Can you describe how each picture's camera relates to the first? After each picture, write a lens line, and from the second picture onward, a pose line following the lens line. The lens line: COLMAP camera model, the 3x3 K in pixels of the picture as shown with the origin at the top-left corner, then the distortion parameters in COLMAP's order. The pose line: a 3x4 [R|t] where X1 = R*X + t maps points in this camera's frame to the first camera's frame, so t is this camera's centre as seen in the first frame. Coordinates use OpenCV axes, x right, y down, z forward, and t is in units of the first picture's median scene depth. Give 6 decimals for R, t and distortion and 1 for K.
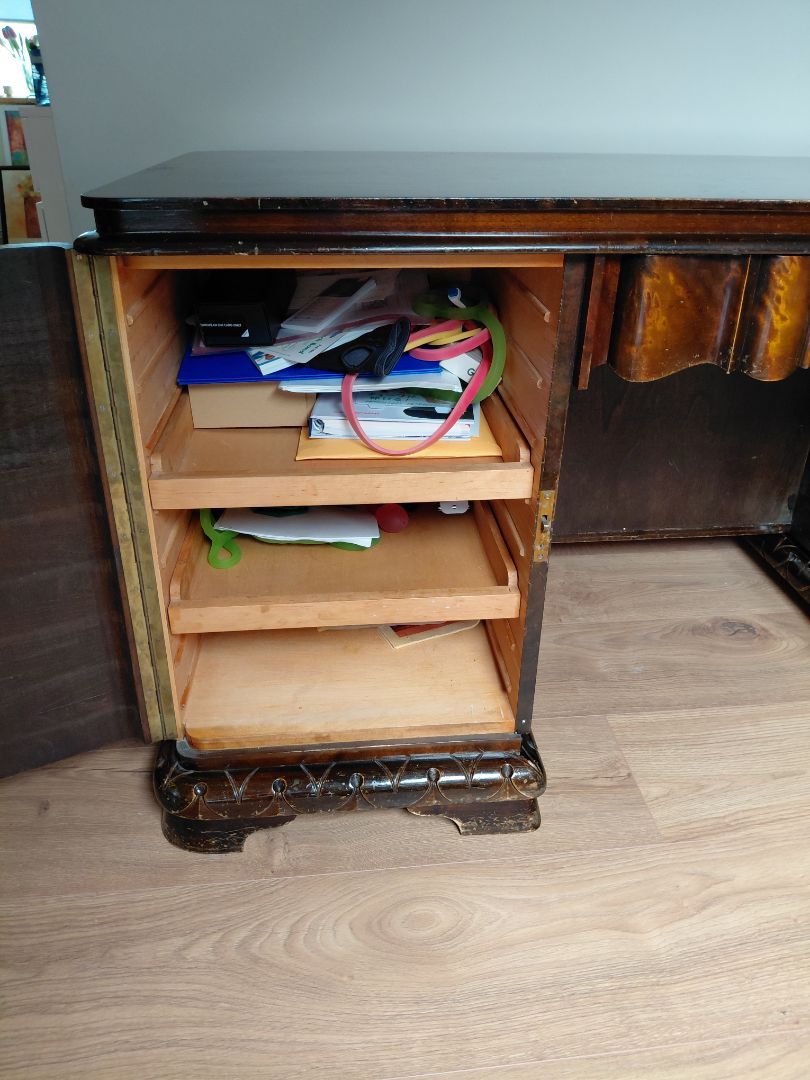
lens RADIAL K [[804.3, 0, 401.3], [0, 804.3, 544.9], [0, 0, 1]] dist [0.012105, -0.055089]
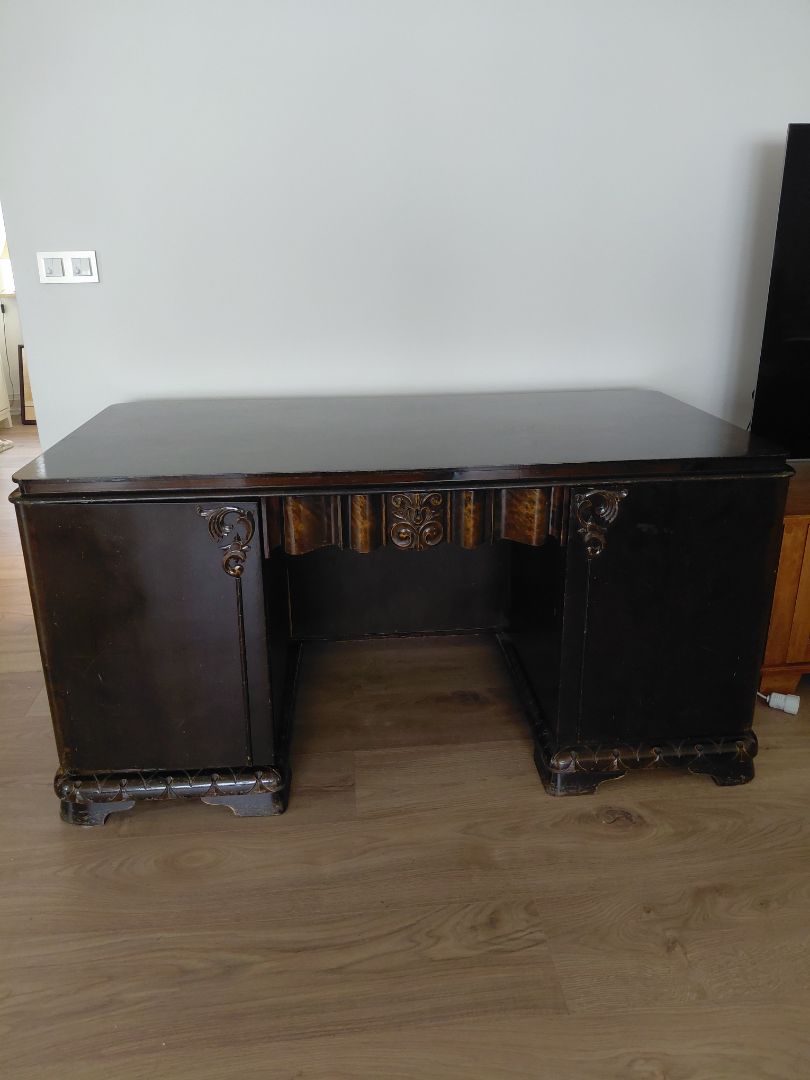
lens RADIAL K [[804.3, 0, 403.0], [0, 804.3, 529.1], [0, 0, 1]] dist [0.012105, -0.055089]
pose [[0.999581, -0.013054, -0.025827, 0.472921], [0.008998, 0.988435, -0.151380, 0.026628], [0.027504, 0.151084, 0.988138, -0.731494]]
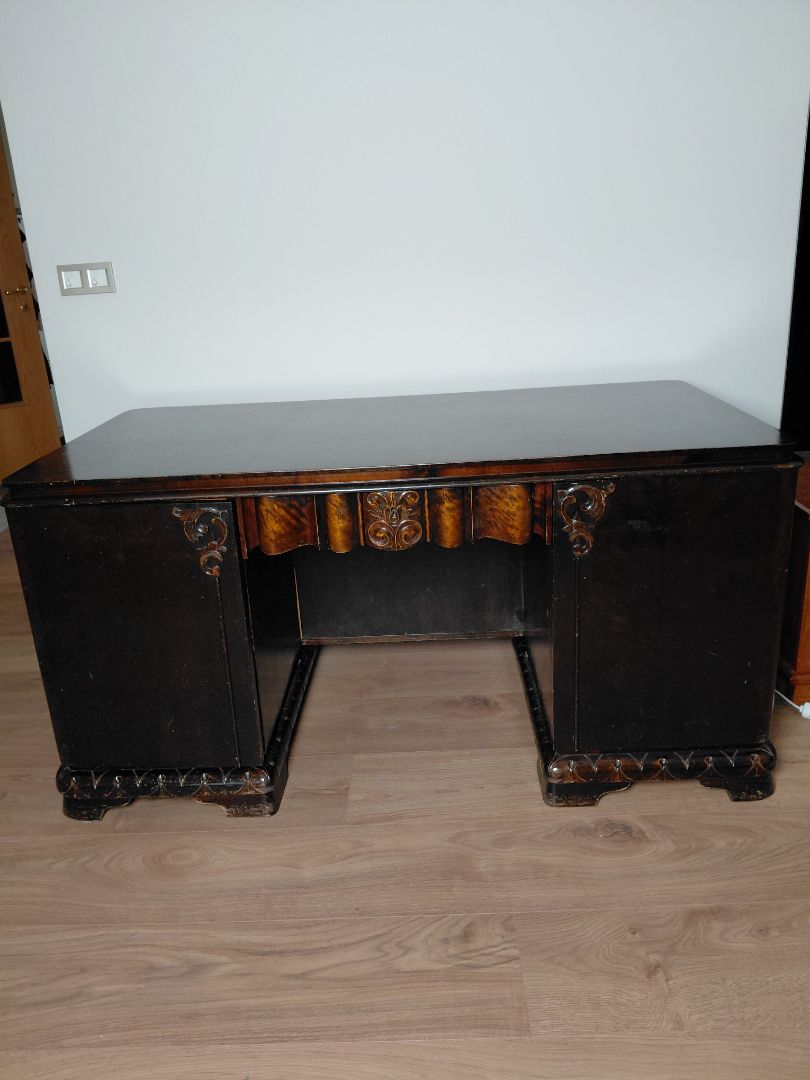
lens RADIAL K [[804.3, 0, 392.2], [0, 804.3, 531.4], [0, 0, 1]] dist [0.012105, -0.055089]
pose [[0.988783, -0.021486, -0.147804, 0.676209], [-0.001520, 0.988100, -0.153806, 0.030780], [0.149349, 0.152305, 0.976984, -0.678298]]
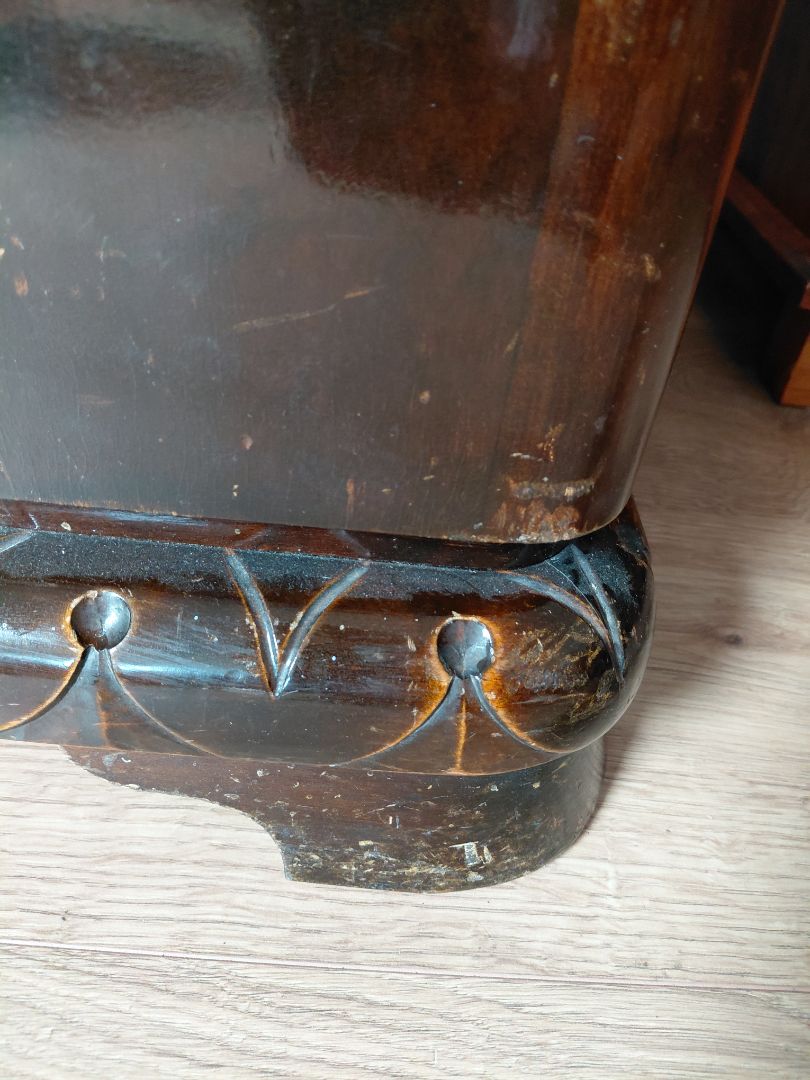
lens RADIAL K [[804.3, 0, 407.1], [0, 804.3, 541.0], [0, 0, 1]] dist [0.012105, -0.055089]
pose [[0.986862, 0.147639, -0.065620, 1.140685], [-0.133342, 0.973611, 0.185205, 0.168742], [0.091232, -0.174022, 0.980507, 0.875013]]
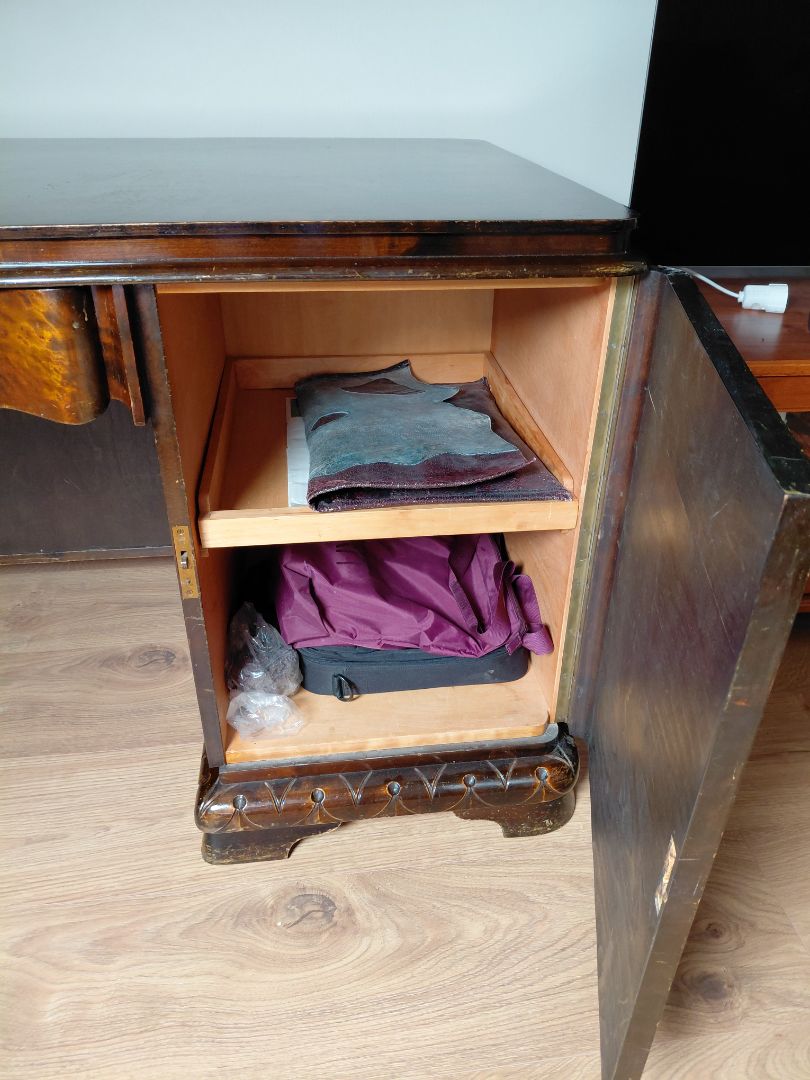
lens RADIAL K [[804.3, 0, 405.3], [0, 804.3, 535.8], [0, 0, 1]] dist [0.012105, -0.055089]
pose [[0.999817, -0.010301, 0.016109, 0.966016], [0.009605, 0.999042, 0.042702, -0.103737], [-0.016534, -0.042540, 0.998958, 0.103464]]
